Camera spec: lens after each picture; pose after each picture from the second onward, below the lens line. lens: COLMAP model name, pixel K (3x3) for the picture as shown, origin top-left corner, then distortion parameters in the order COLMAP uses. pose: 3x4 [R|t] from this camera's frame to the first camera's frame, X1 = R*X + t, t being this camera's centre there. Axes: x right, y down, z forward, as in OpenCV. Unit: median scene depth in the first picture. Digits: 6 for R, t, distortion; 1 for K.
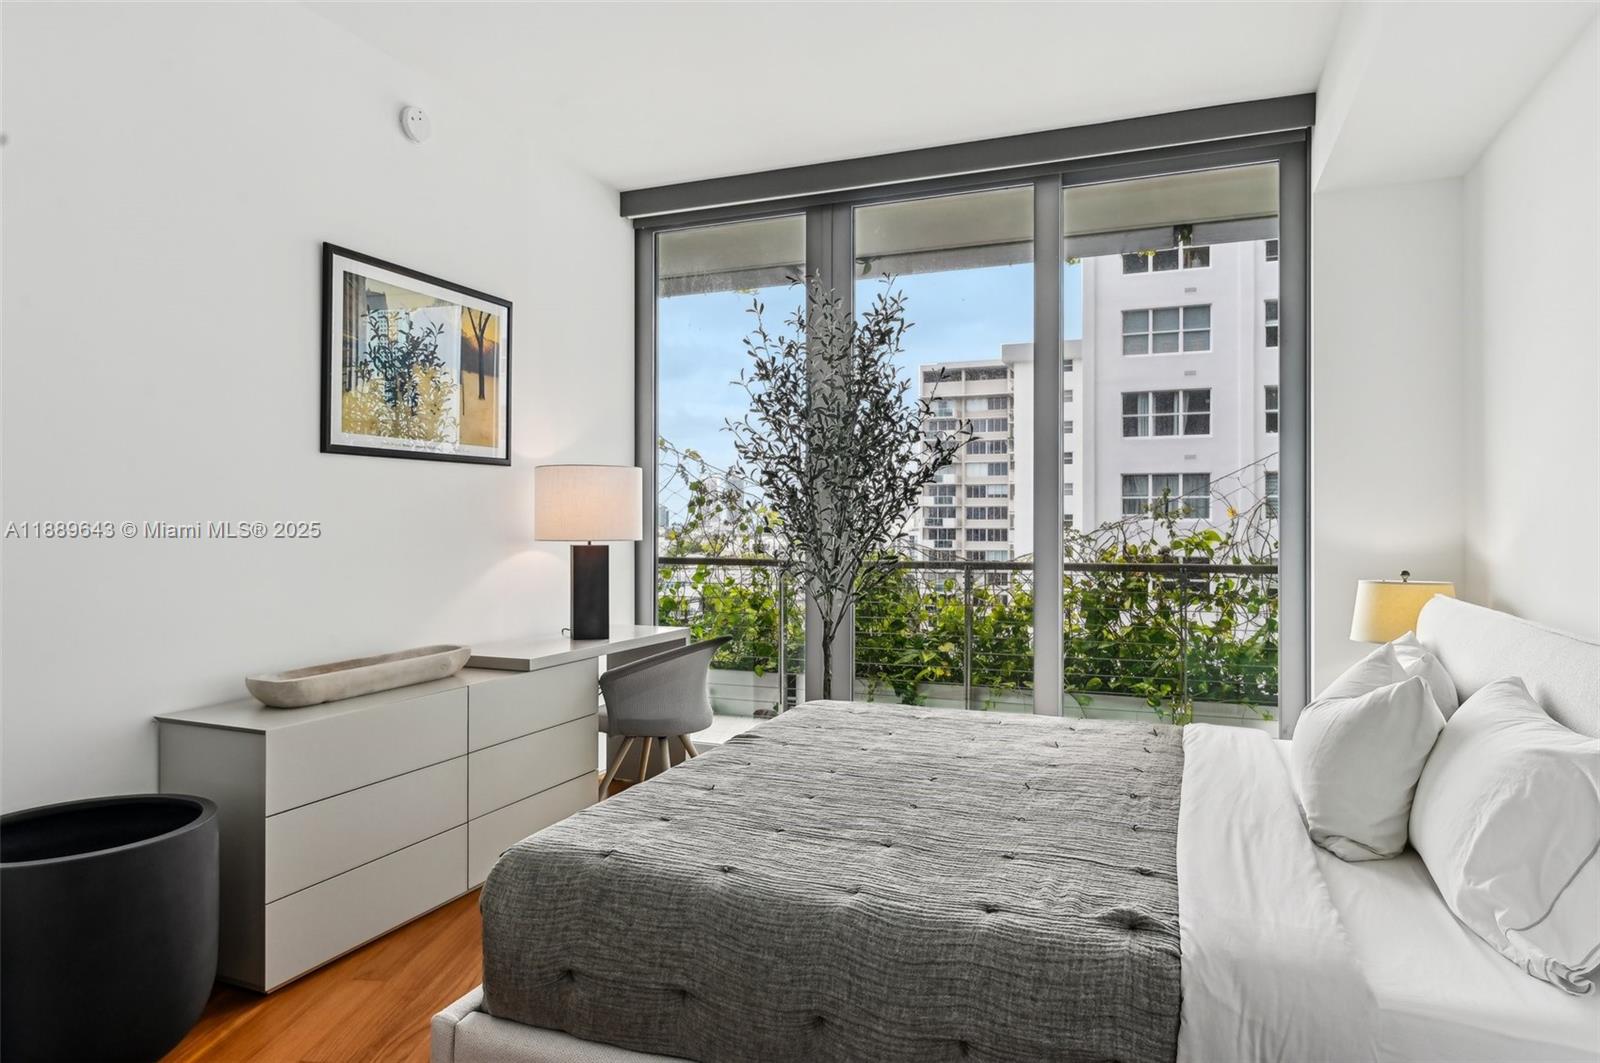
lens RADIAL K [[929.5, 0, 805.6], [0, 929.5, 514.4], [0, 0, 1]] dist [-0.001979, 0.000004]
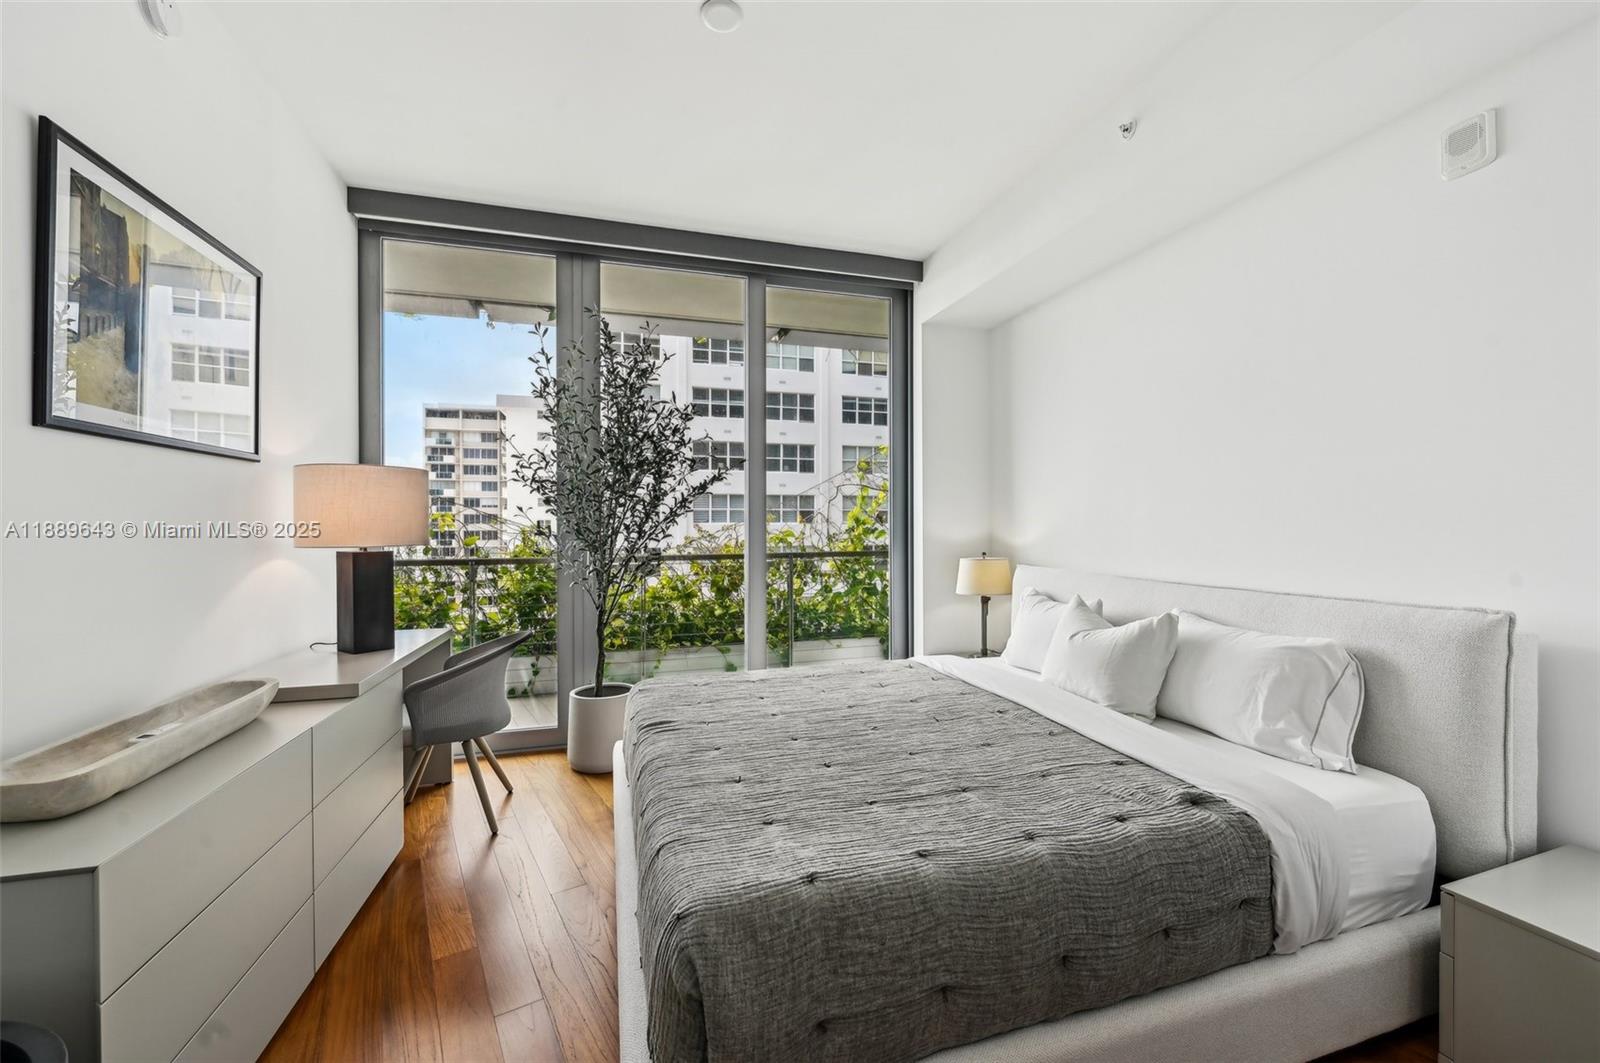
lens RADIAL K [[631.9, 0, 802.7], [0, 631.9, 526.2], [0, 0, 1]] dist [-0.006714, -0.000494]
pose [[0.789289, -0.006243, 0.613991, -0.499503], [0.000210, 0.999951, 0.009898, 0.002063], [-0.614022, -0.007683, 0.789251, 0.413345]]
